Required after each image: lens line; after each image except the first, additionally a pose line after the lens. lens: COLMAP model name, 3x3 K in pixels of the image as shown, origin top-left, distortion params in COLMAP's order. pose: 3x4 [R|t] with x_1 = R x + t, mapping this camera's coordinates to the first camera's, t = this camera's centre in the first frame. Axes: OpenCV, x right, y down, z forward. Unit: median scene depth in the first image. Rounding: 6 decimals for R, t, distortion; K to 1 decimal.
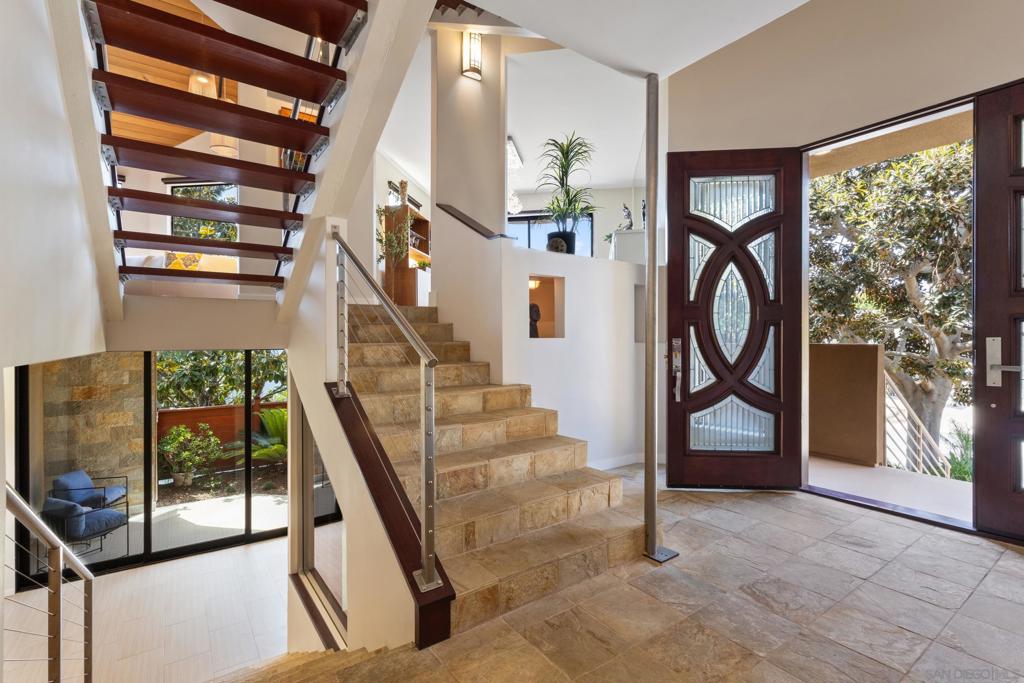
lens RADIAL K [[477.7, 0, 513.2], [0, 477.7, 340.7], [0, 0, 1]] dist [0.011288, 0.000132]
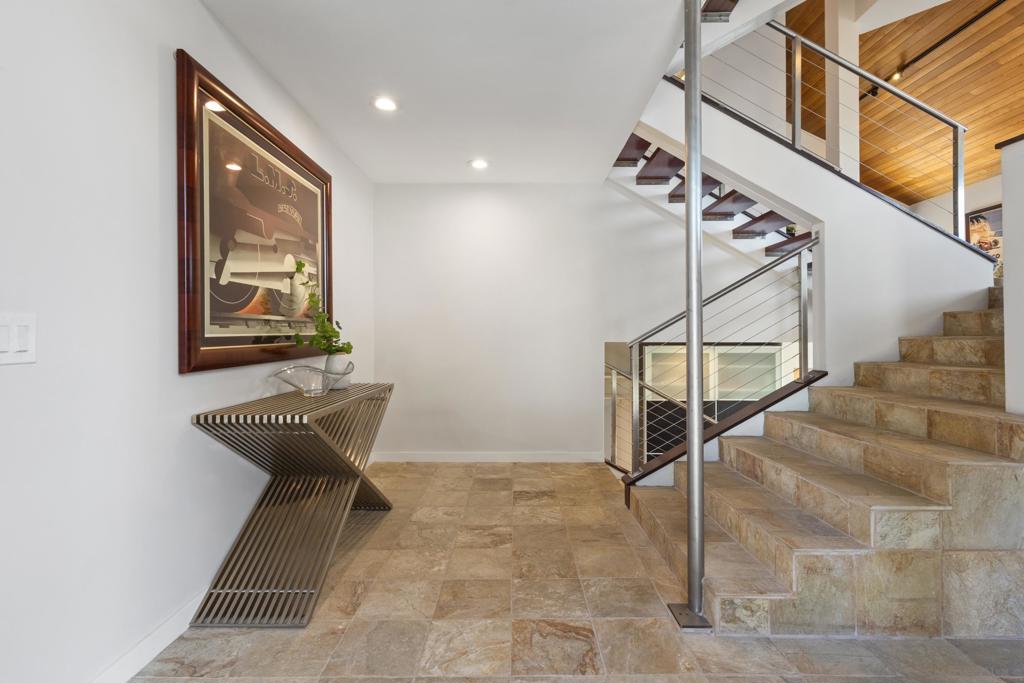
lens RADIAL K [[477.7, 0, 509.2], [0, 477.7, 337.2], [0, 0, 1]] dist [0.011288, 0.000132]
pose [[-0.592096, 0.000887, -0.805867, 0.989985], [-0.000634, 0.999999, 0.001566, 0.007251], [0.805867, 0.001439, -0.592095, 1.113313]]
